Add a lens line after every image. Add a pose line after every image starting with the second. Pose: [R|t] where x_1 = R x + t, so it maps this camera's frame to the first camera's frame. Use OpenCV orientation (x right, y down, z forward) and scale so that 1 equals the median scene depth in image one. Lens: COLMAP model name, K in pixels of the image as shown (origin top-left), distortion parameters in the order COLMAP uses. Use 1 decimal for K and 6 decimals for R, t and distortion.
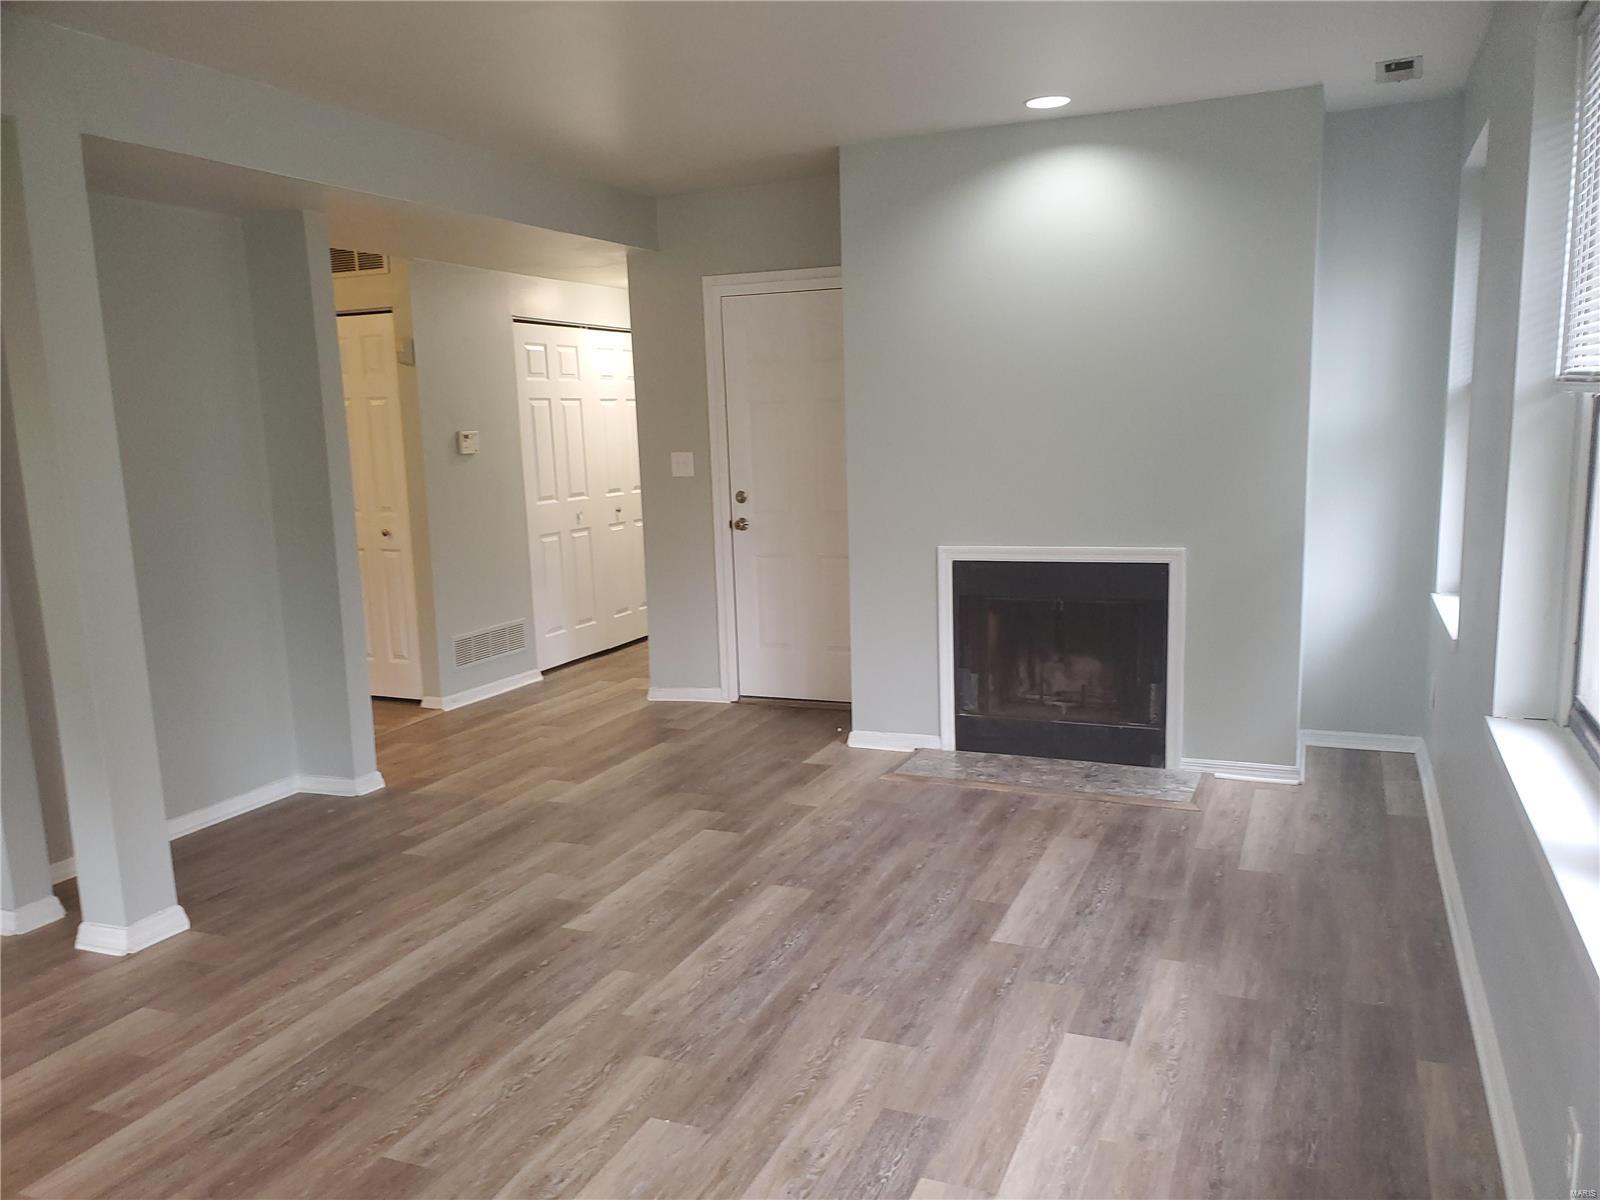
lens RADIAL K [[1242.3, 0, 812.4], [0, 1242.3, 626.0], [0, 0, 1]] dist [0.039672, -0.058240]
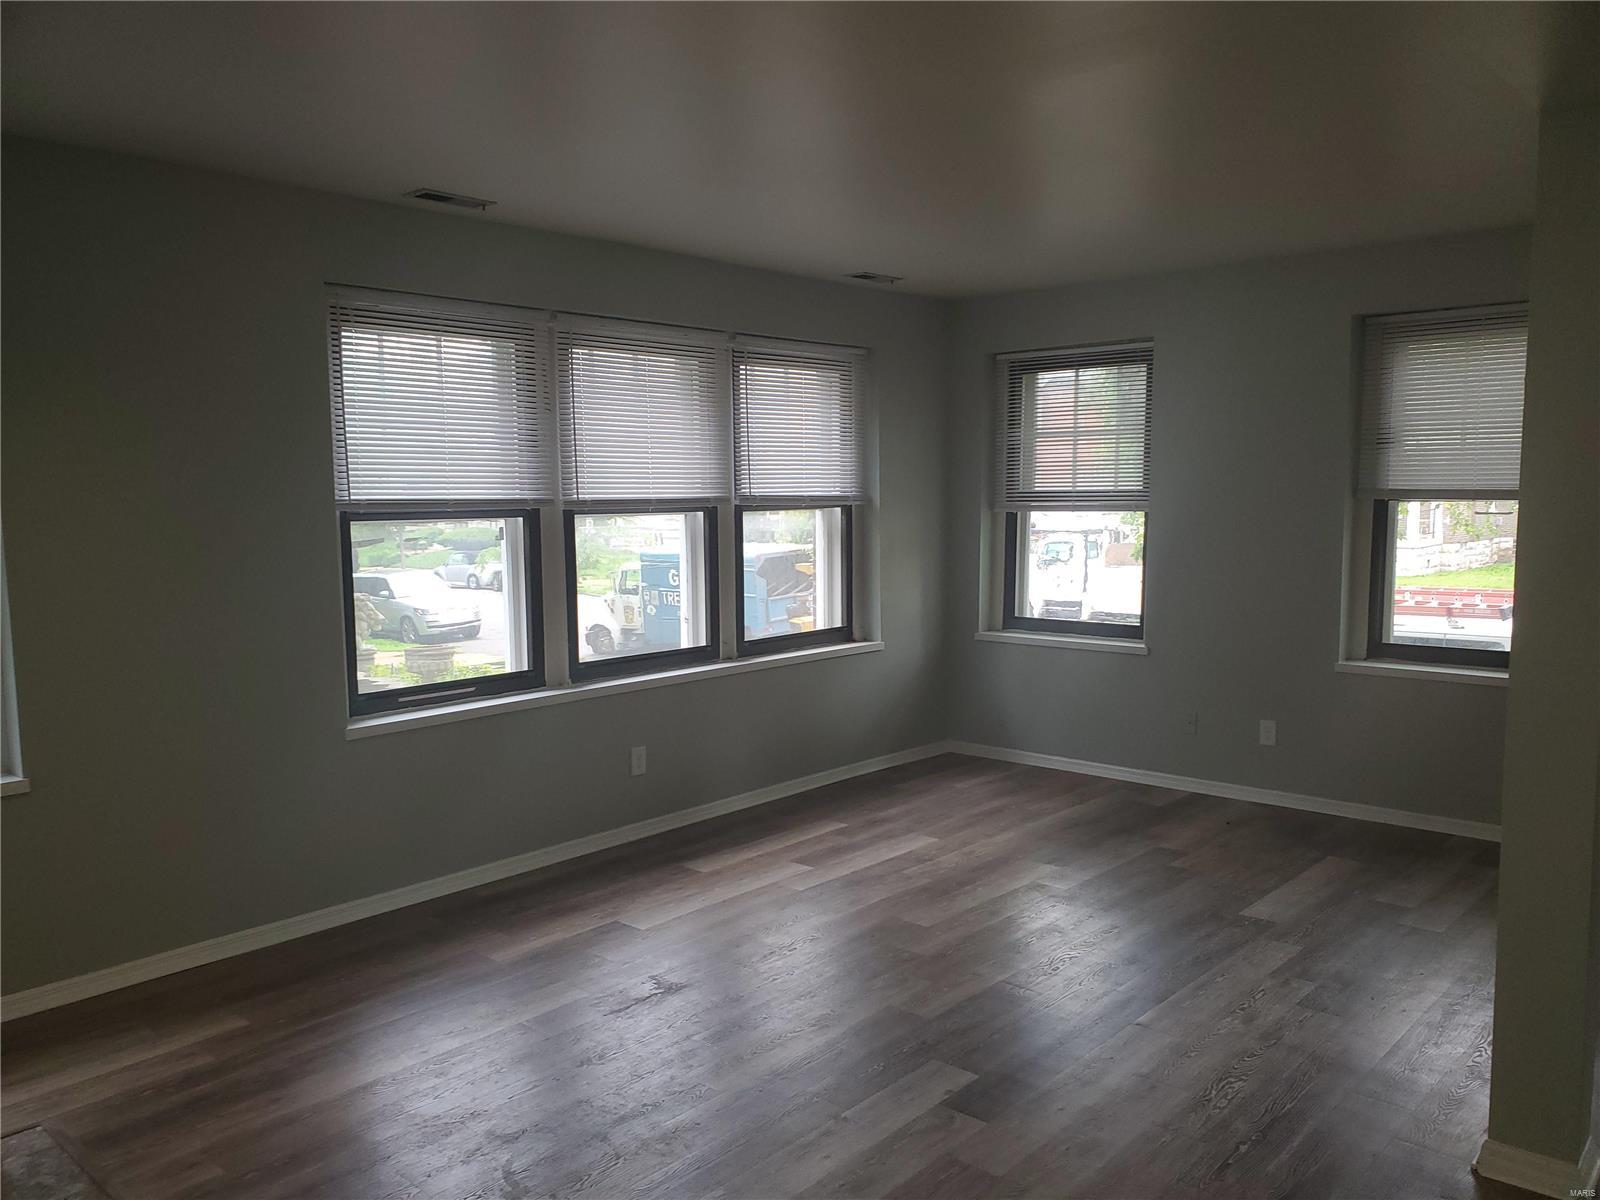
lens RADIAL K [[1242.3, 0, 812.4], [0, 1242.3, 626.0], [0, 0, 1]] dist [0.039672, -0.058240]
pose [[-0.946567, 0.003884, 0.322485, -0.339173], [0.093515, 0.960275, 0.262920, -0.283299], [-0.308653, 0.279028, -0.909327, 1.613629]]
